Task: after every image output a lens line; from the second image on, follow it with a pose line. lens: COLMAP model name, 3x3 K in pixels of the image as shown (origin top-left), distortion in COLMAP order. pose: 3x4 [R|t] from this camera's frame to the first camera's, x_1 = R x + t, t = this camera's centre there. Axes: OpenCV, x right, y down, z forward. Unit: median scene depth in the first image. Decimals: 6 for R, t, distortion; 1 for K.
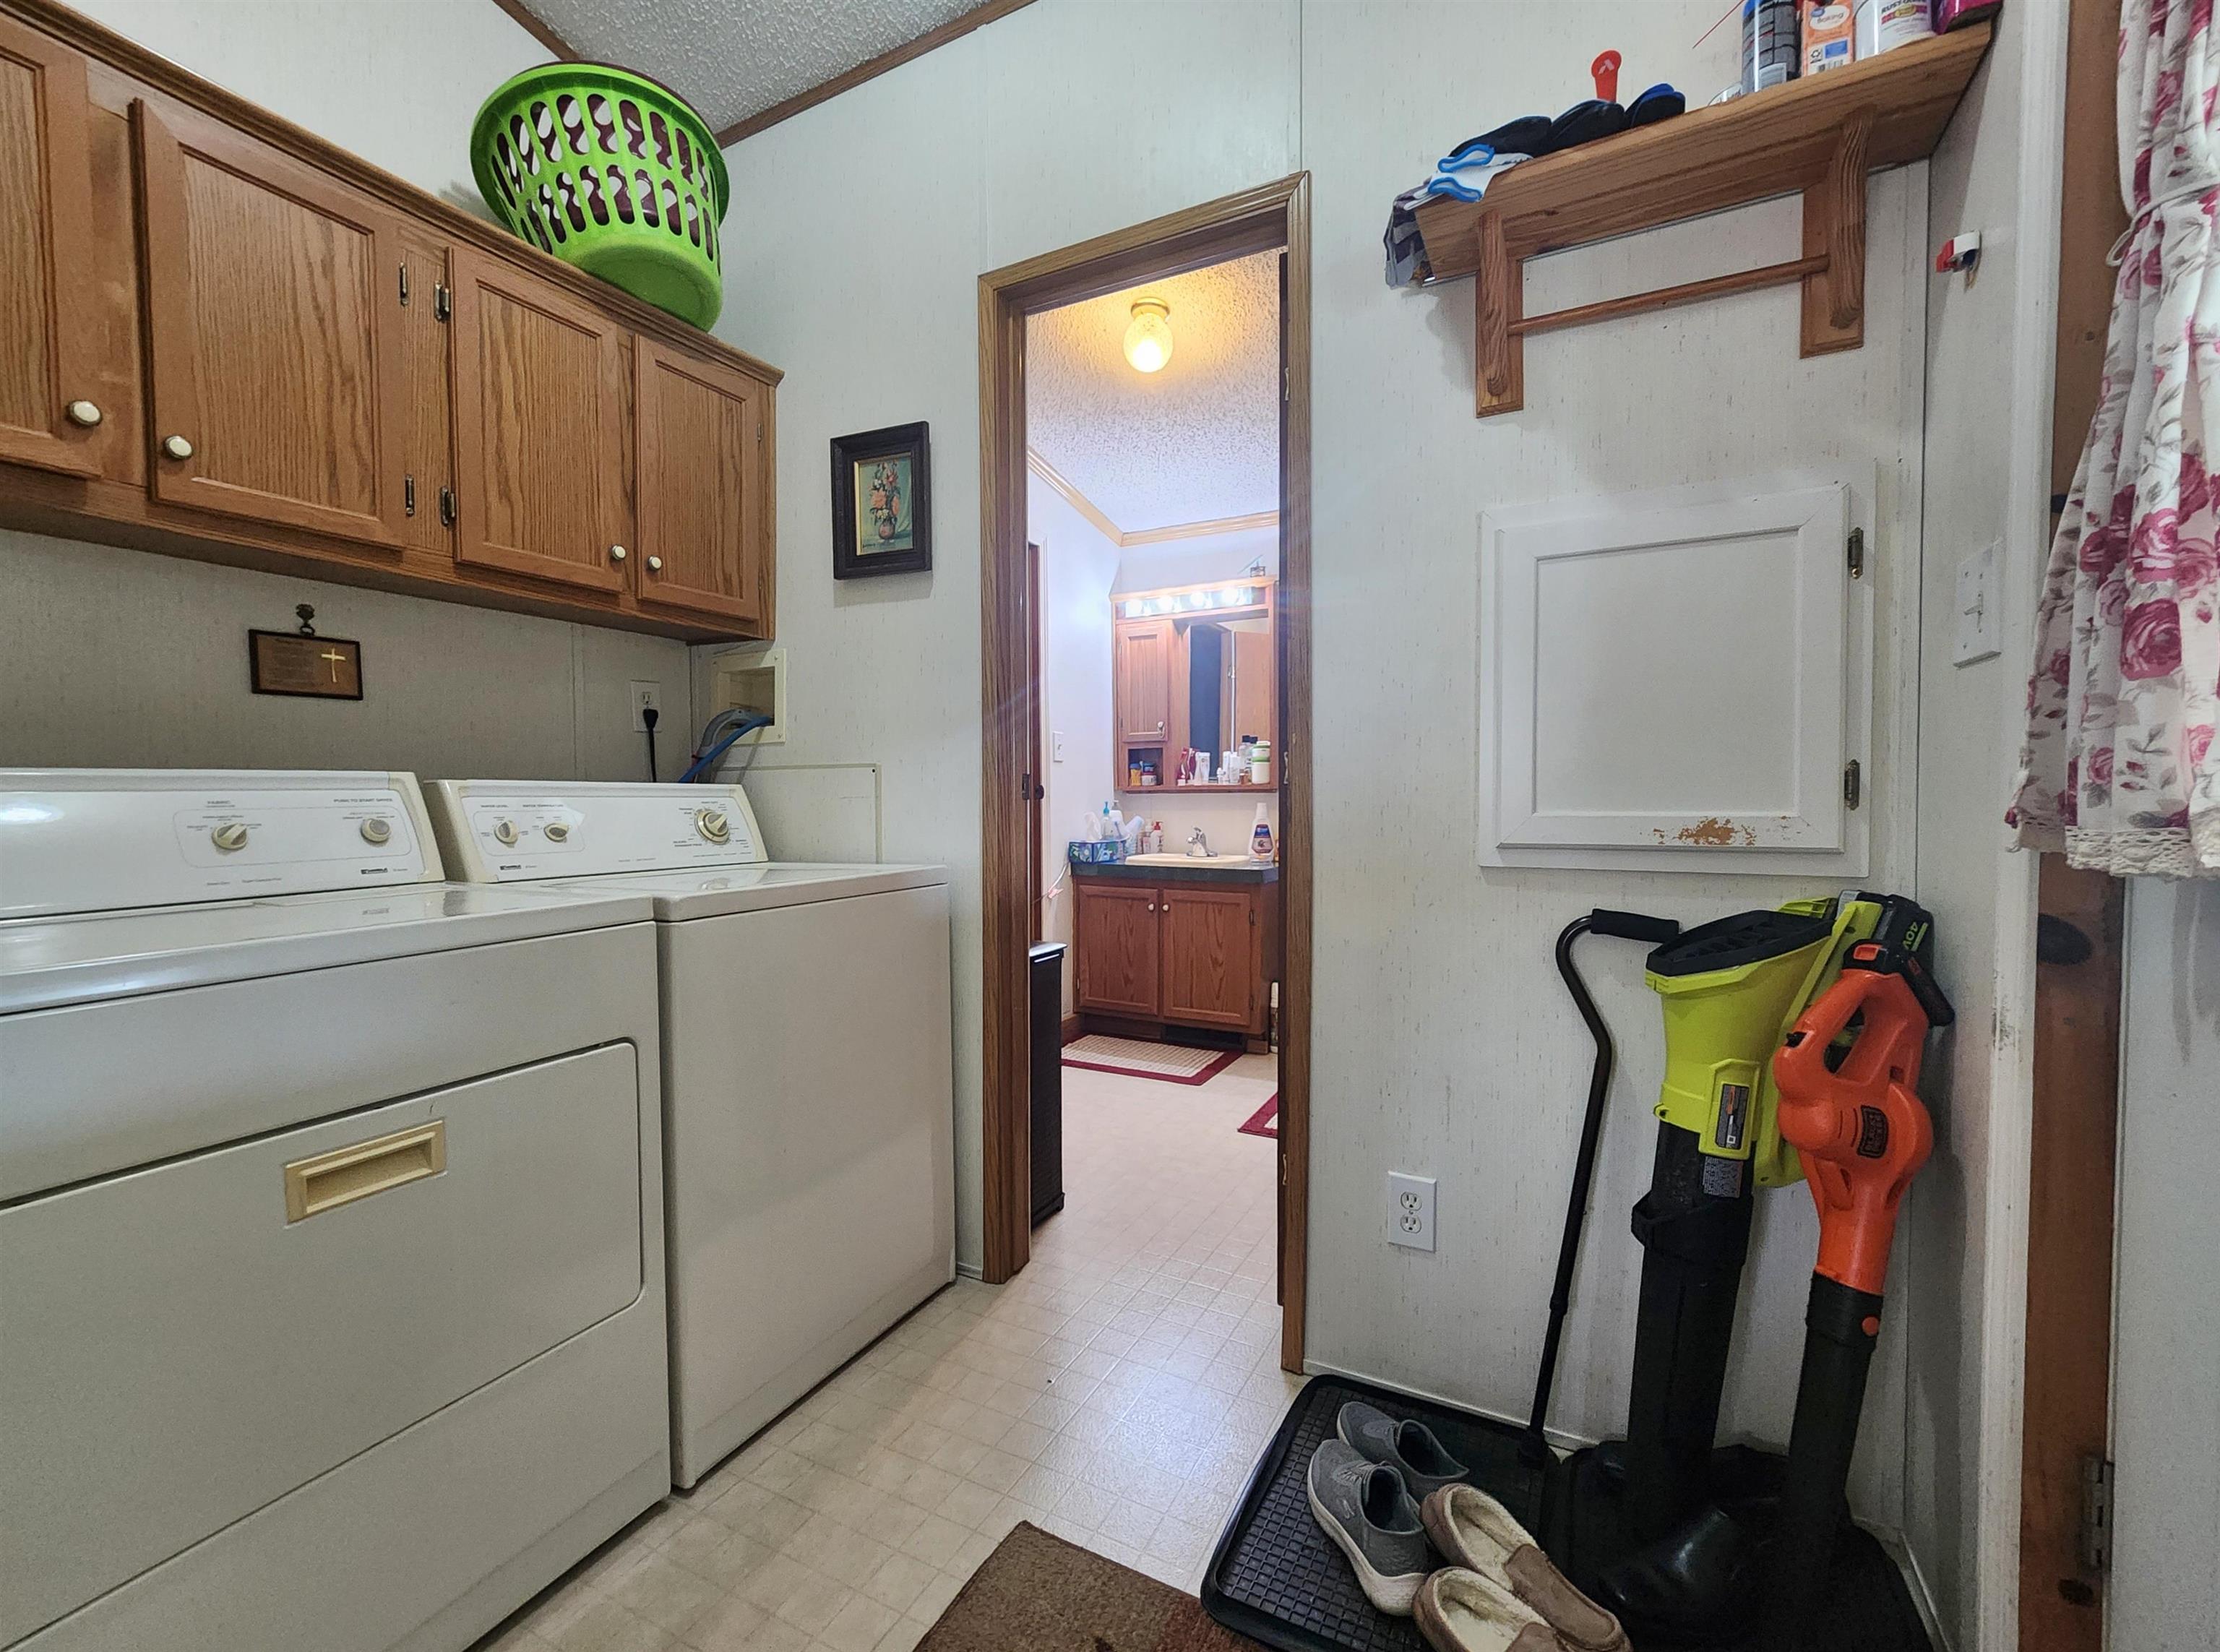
lens RADIAL K [[921.6, 0, 1110.0], [0, 921.6, 826.0], [0, 0, 1]] dist [-0.001257, -0.000133]
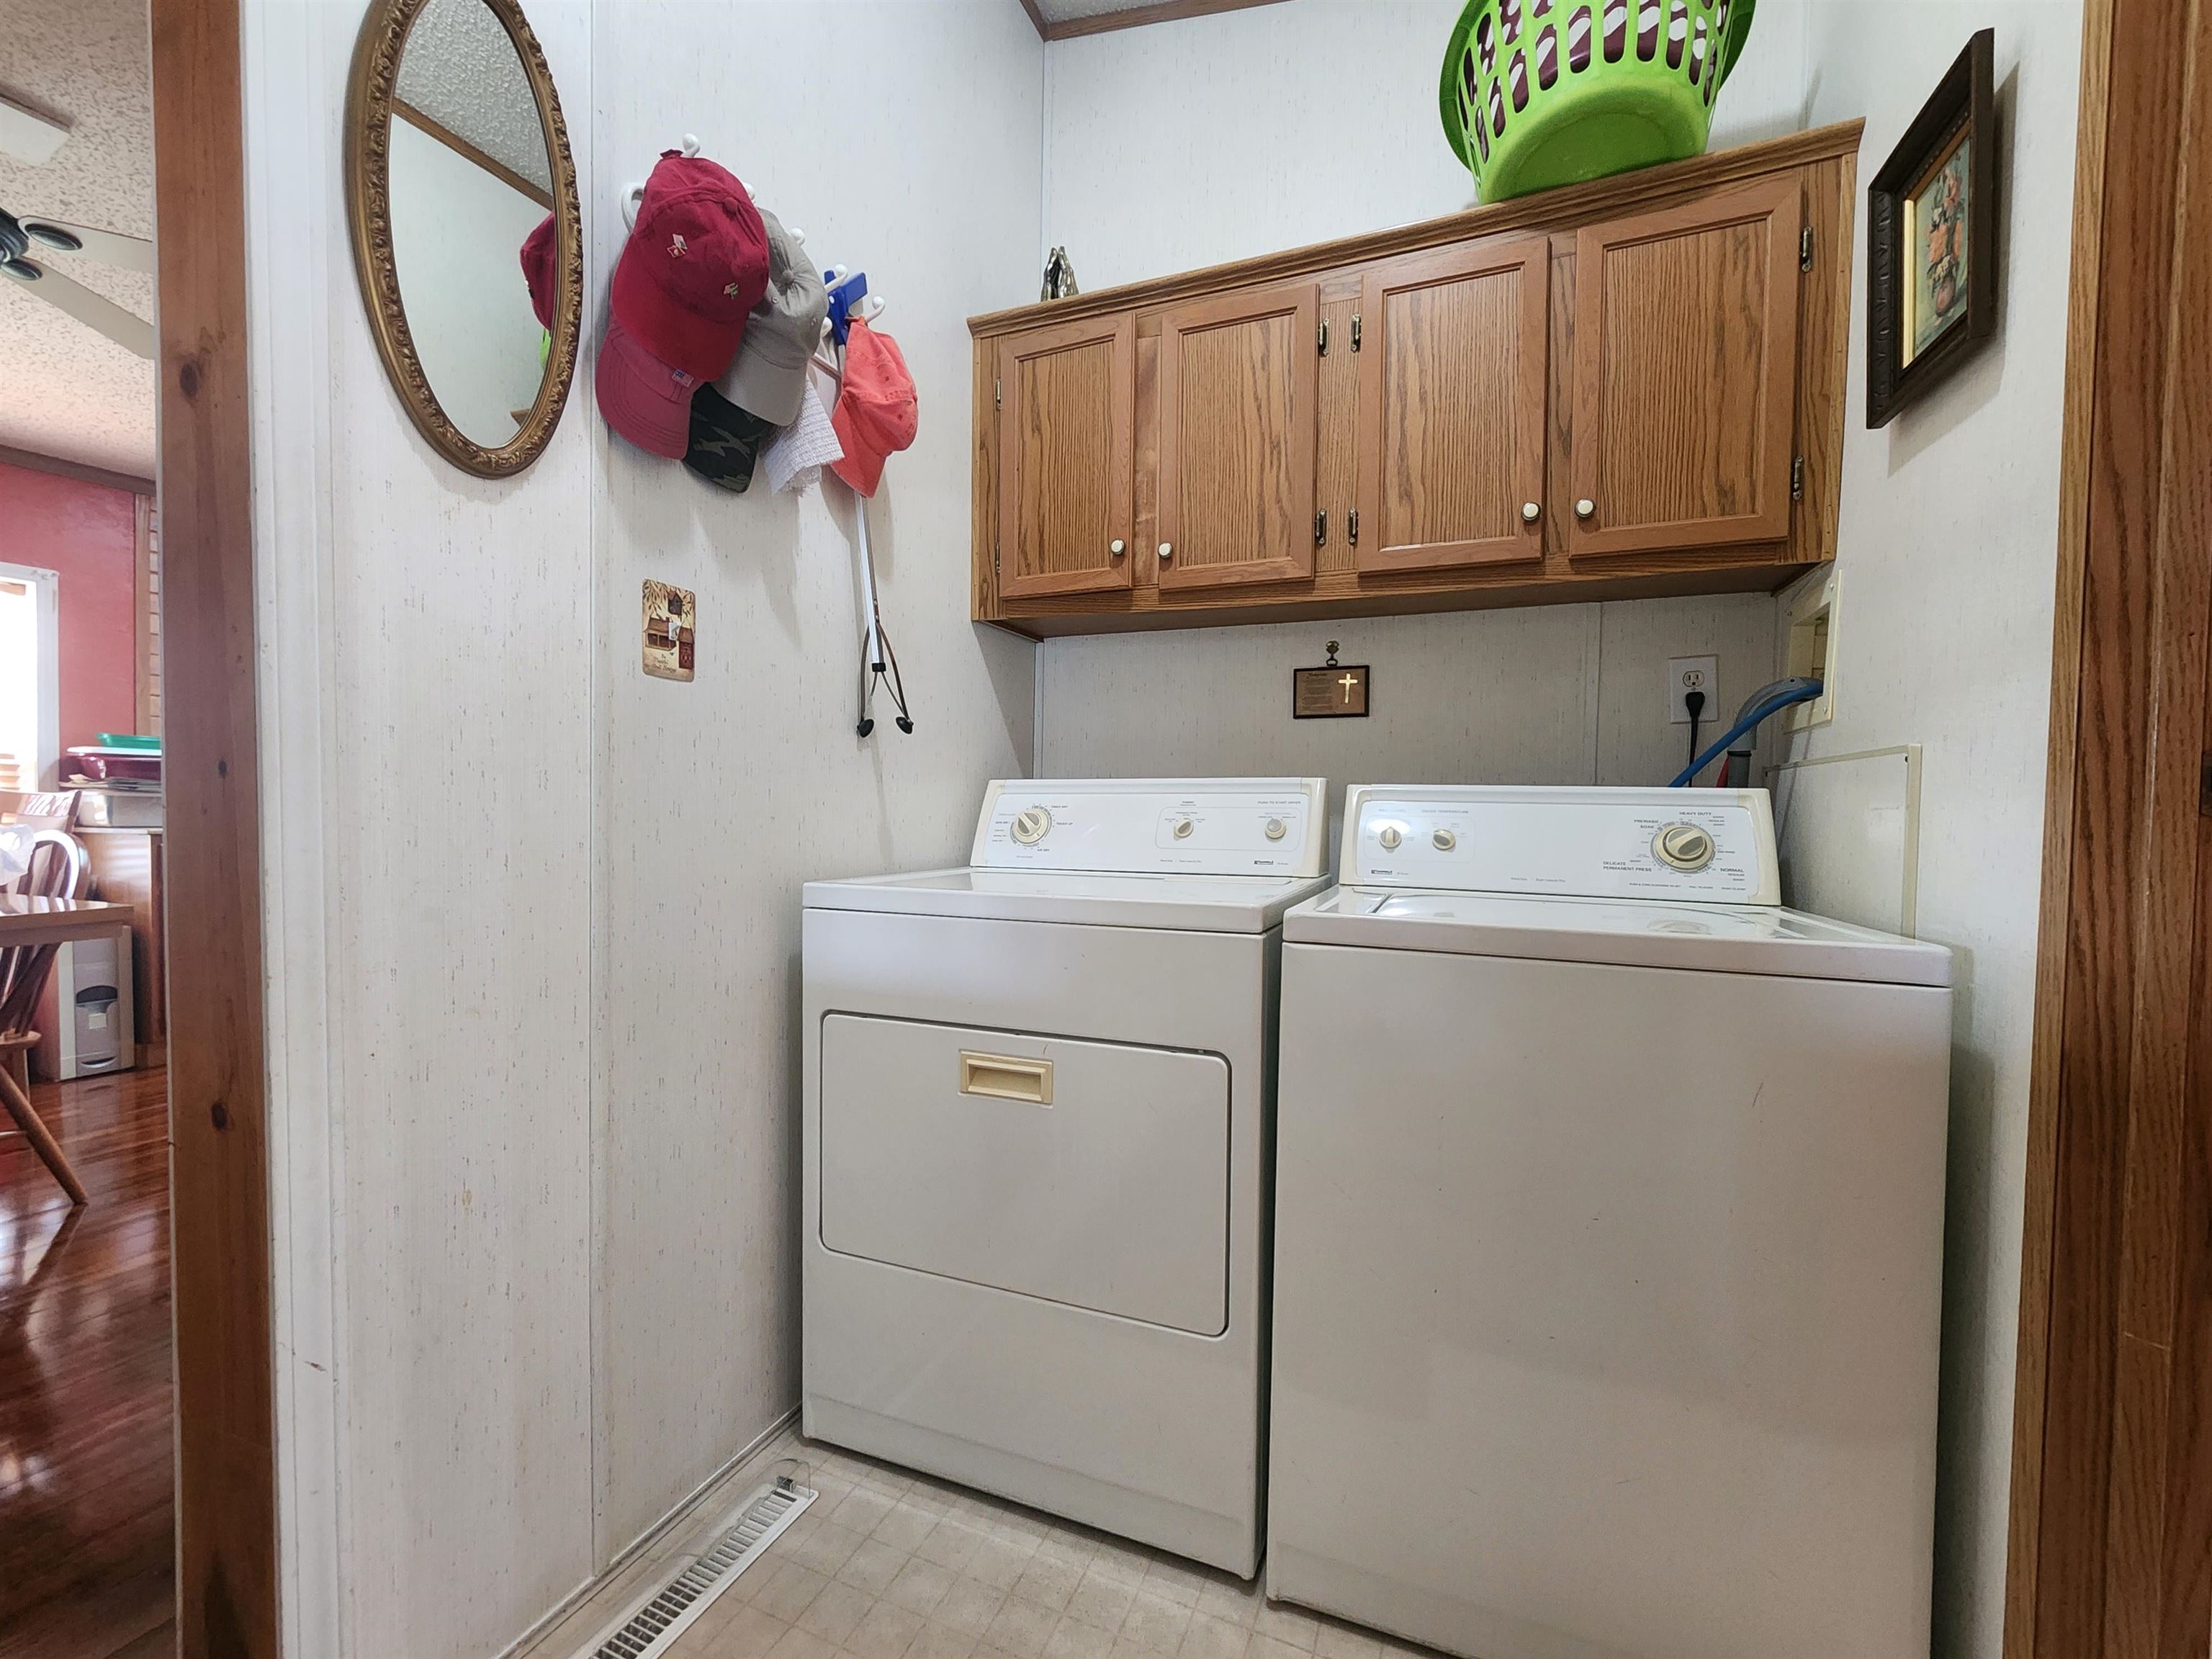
lens RADIAL K [[915.1, 0, 1106.0], [0, 915.1, 829.5], [0, 0, 1]] dist [-0.001021, 0.002625]
pose [[0.089350, 0.031851, -0.995491, 0.241093], [-0.048011, 0.998464, 0.027637, -0.010978], [0.994842, 0.045325, 0.090742, 0.492713]]
